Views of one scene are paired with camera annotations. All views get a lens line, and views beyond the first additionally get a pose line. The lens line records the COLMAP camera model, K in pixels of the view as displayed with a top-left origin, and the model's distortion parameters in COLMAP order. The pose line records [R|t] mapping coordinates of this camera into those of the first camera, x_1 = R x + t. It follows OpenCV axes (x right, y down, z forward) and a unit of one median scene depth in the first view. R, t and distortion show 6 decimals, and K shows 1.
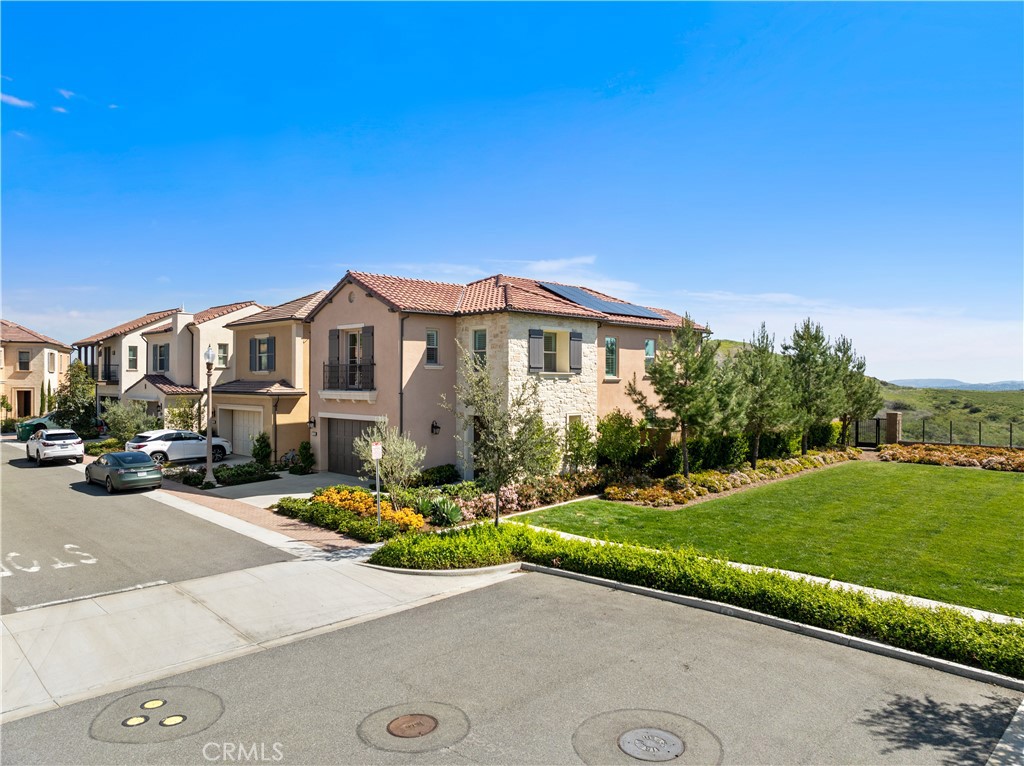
lens RADIAL K [[709.6, 0, 512.0], [0, 709.6, 383.0], [0, 0, 1]] dist [-0.040595, 0.001557]
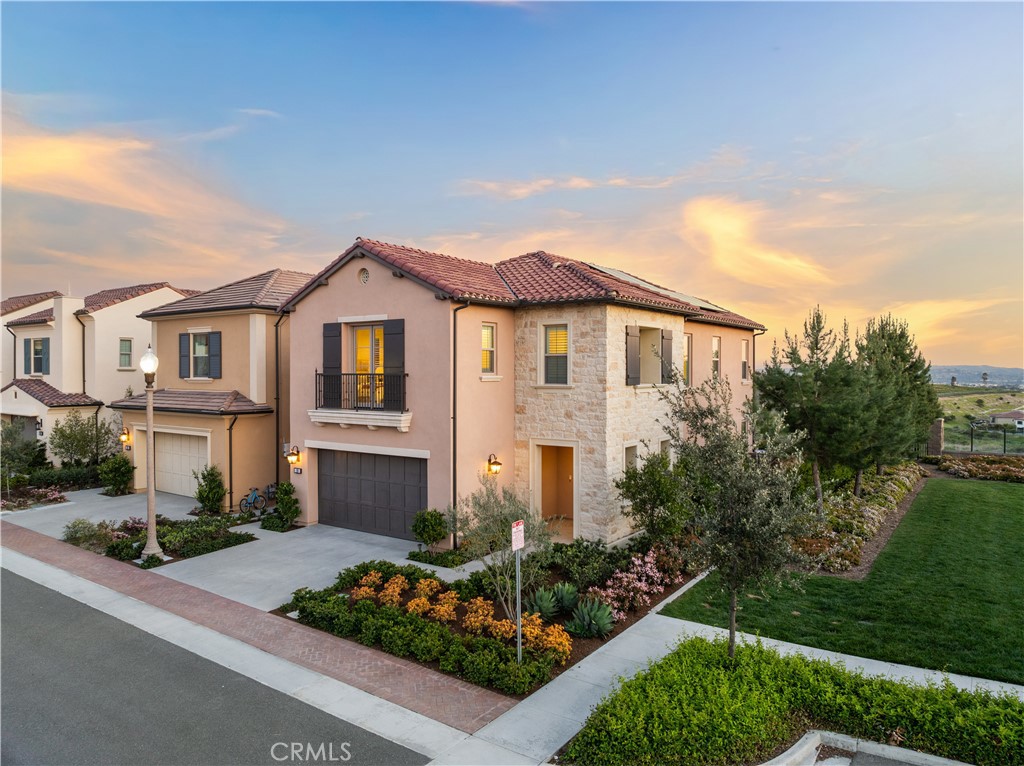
lens RADIAL K [[709.6, 0, 512.0], [0, 709.6, 383.0], [0, 0, 1]] dist [-0.040595, 0.001557]
pose [[0.985349, -0.005608, 0.170460, -0.193983], [0.003153, 0.999887, 0.014667, -0.025613], [-0.170523, -0.013914, 0.985255, 0.278345]]
